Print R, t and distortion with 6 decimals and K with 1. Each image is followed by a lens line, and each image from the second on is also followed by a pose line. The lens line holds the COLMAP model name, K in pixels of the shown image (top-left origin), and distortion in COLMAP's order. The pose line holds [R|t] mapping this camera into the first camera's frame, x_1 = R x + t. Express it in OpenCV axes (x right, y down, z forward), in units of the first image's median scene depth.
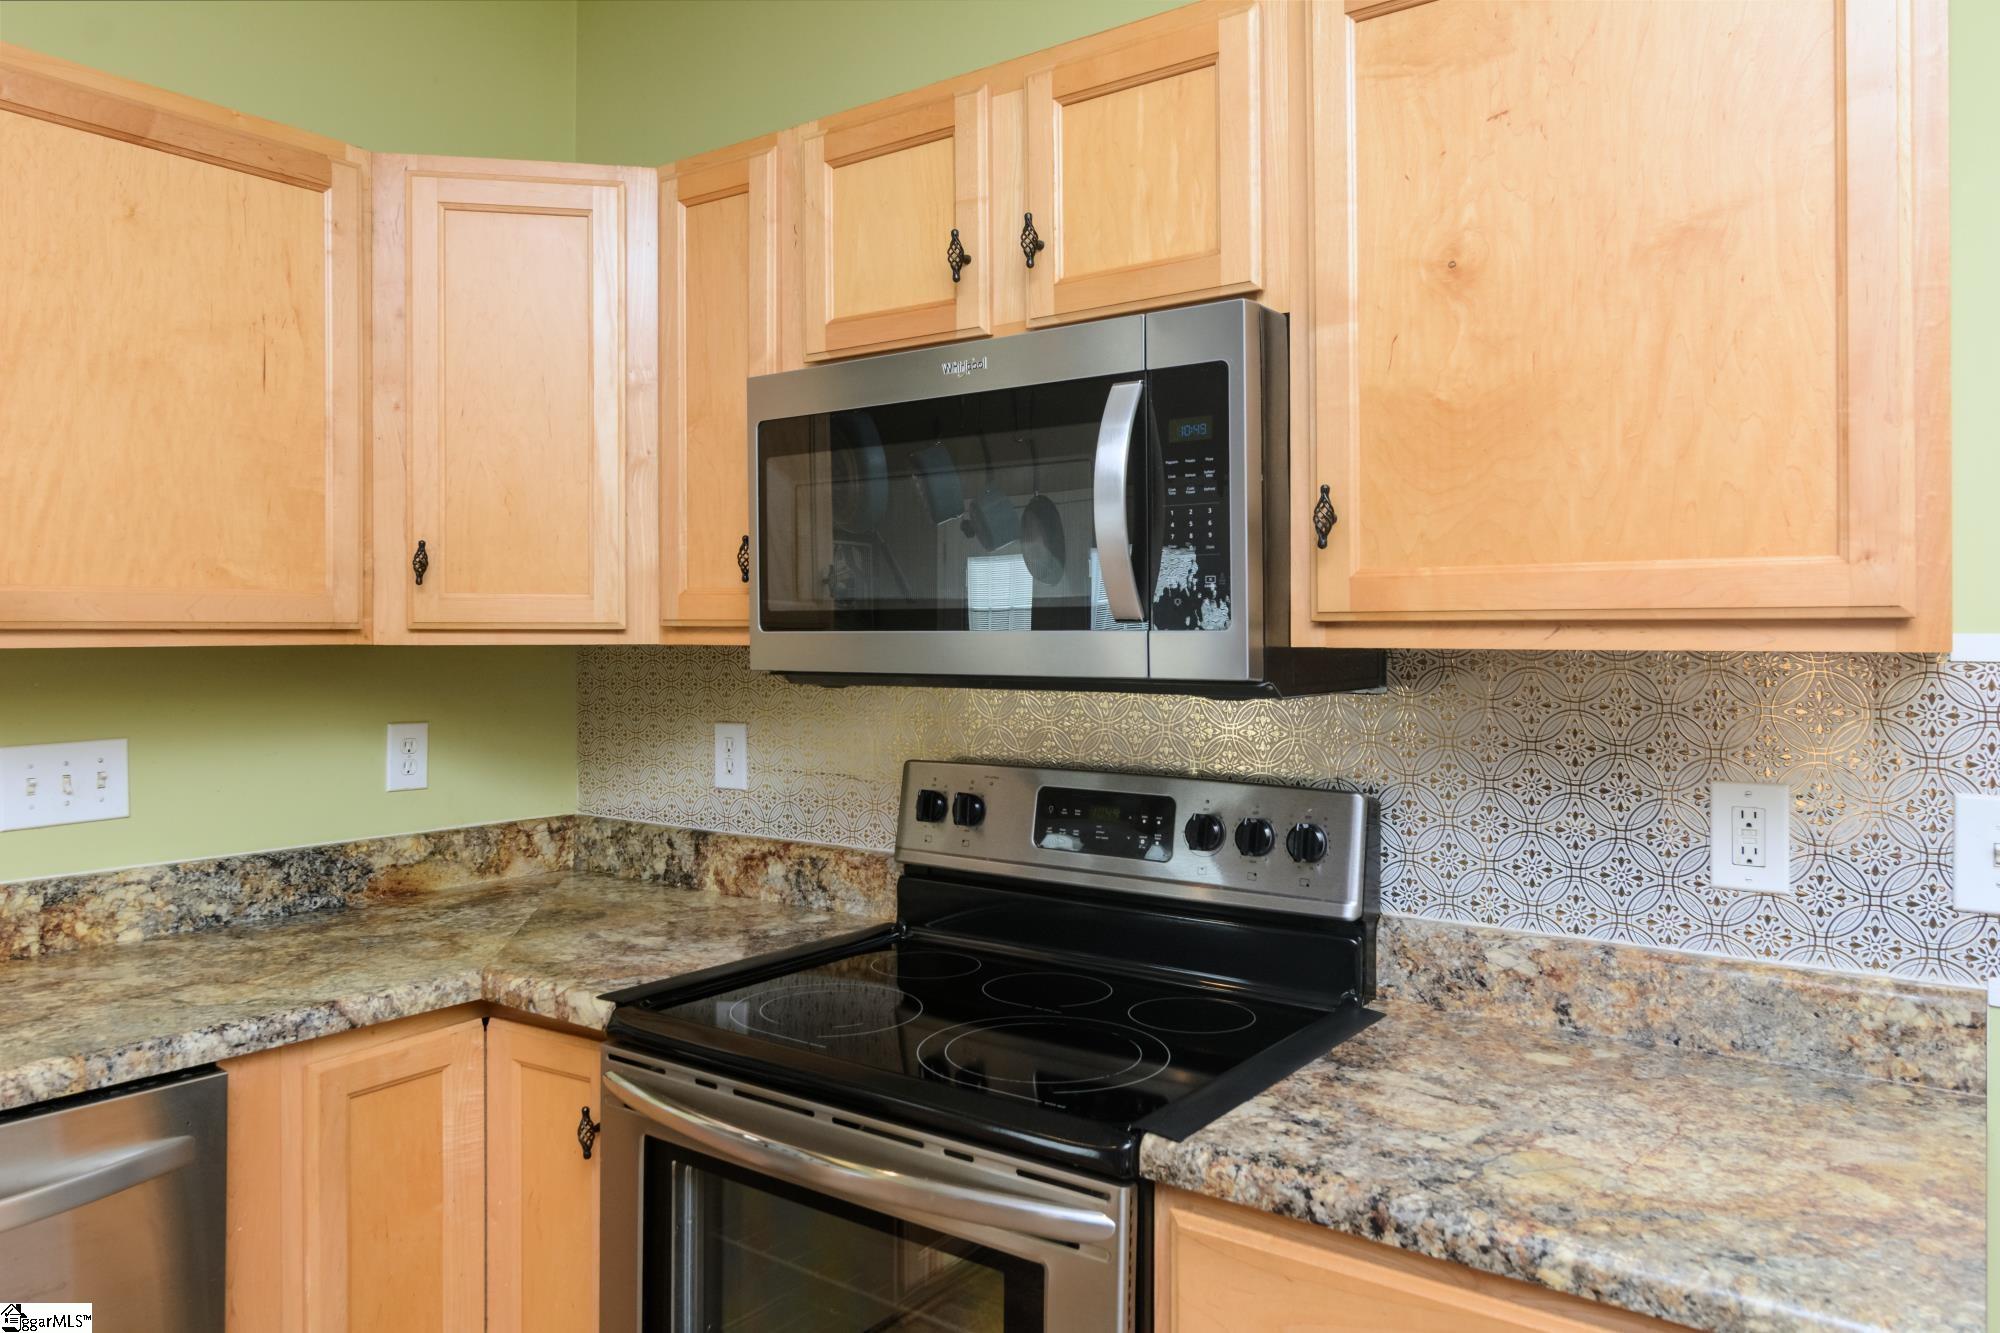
lens RADIAL K [[1294.5, 0, 994.1], [0, 1294.5, 629.0], [0, 0, 1]] dist [0.000258, 0.000443]
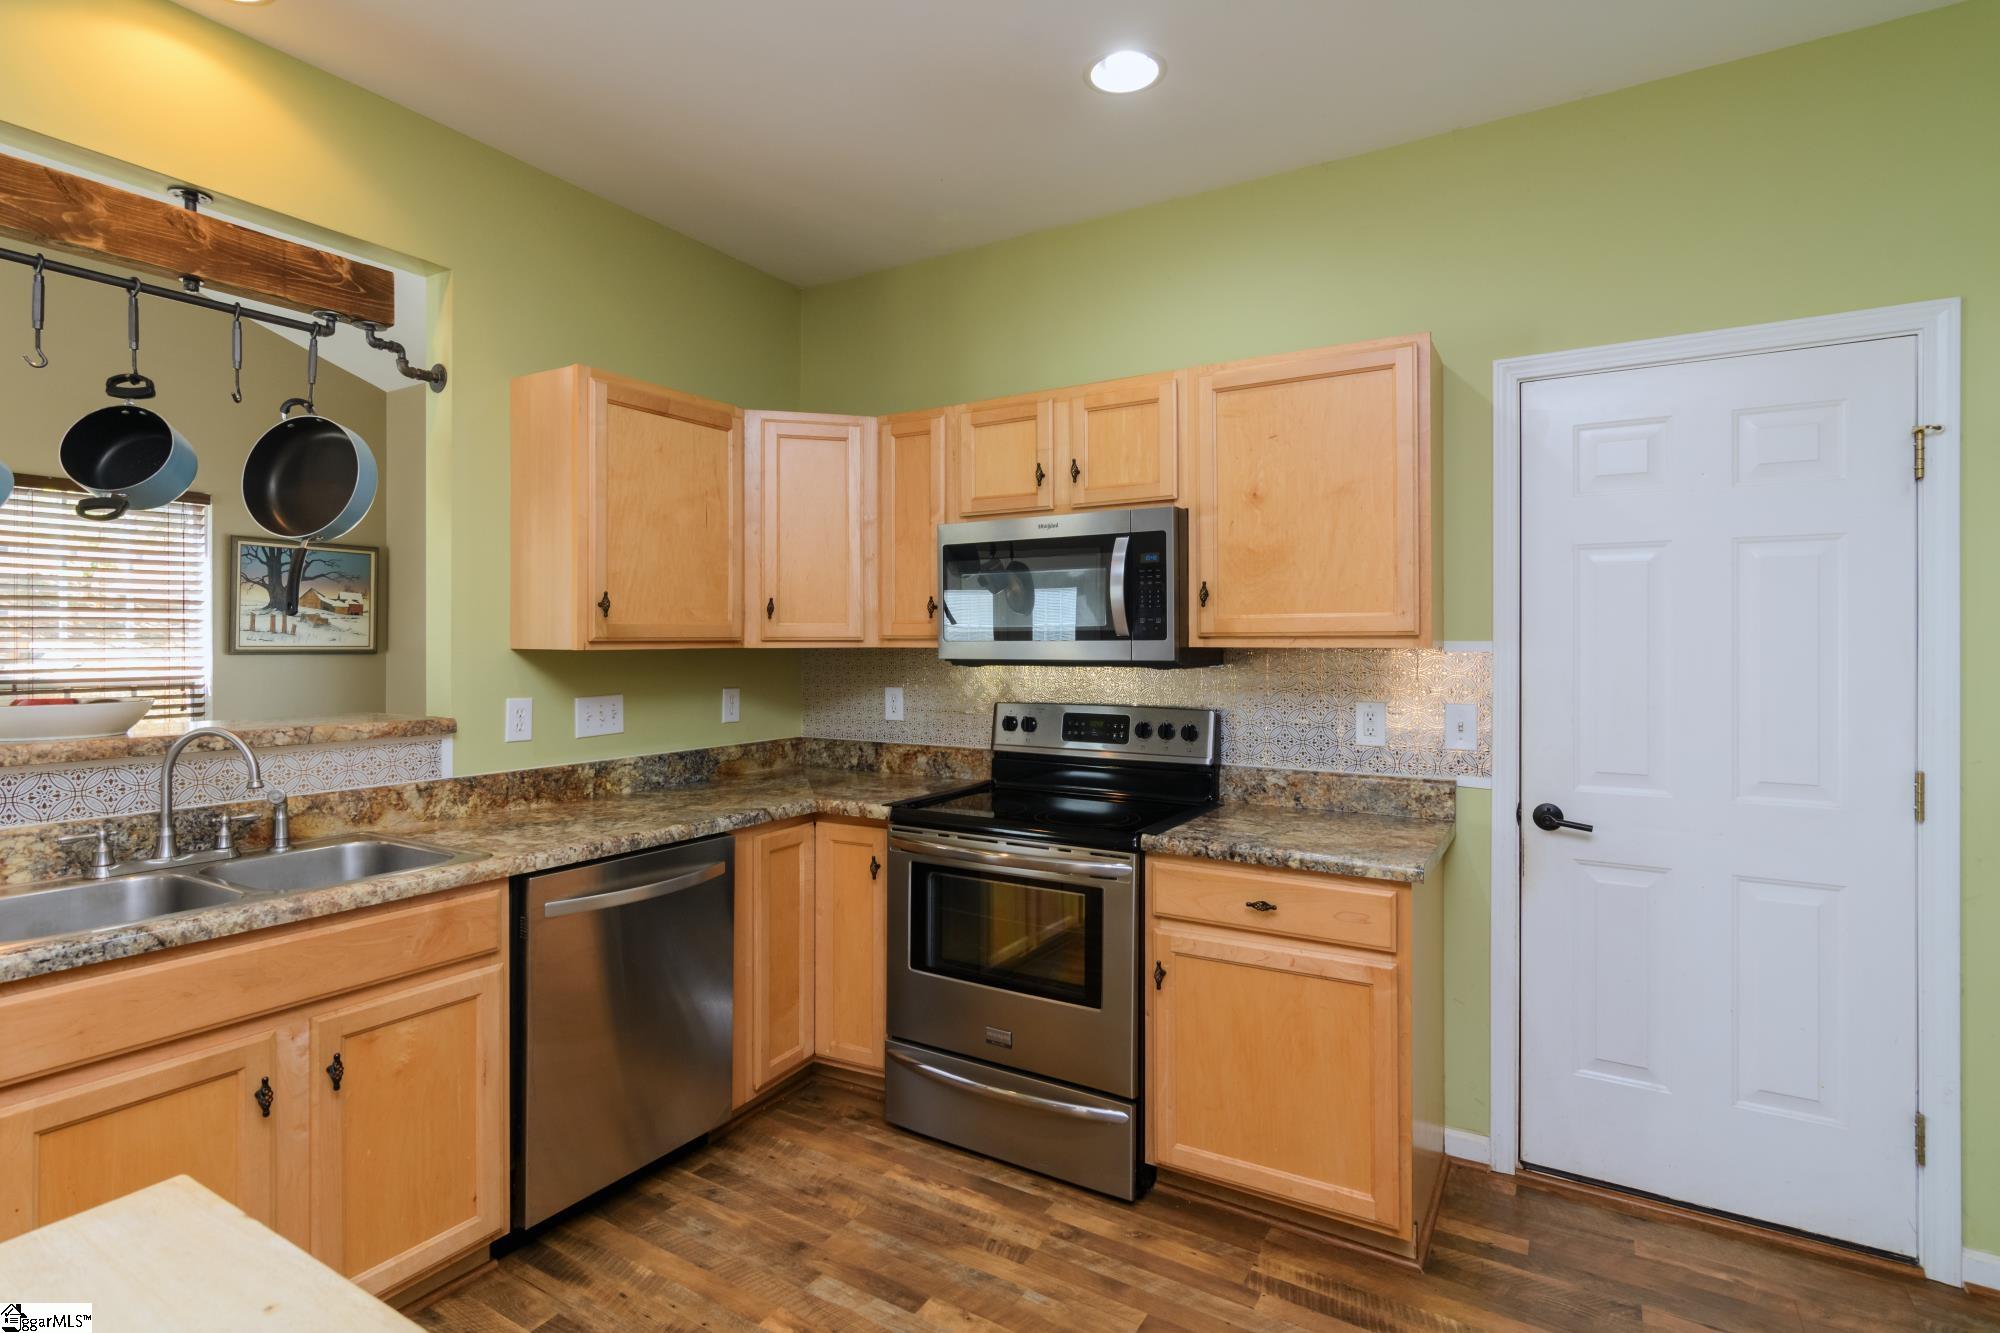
lens RADIAL K [[989.1, 0, 989.5], [0, 989.1, 645.3], [0, 0, 1]] dist [0.002474, 0.000261]
pose [[0.994229, -0.003387, 0.107227, -0.296061], [0.002464, 0.999959, 0.008740, -0.005543], [-0.107252, -0.008425, 0.994196, -0.694520]]
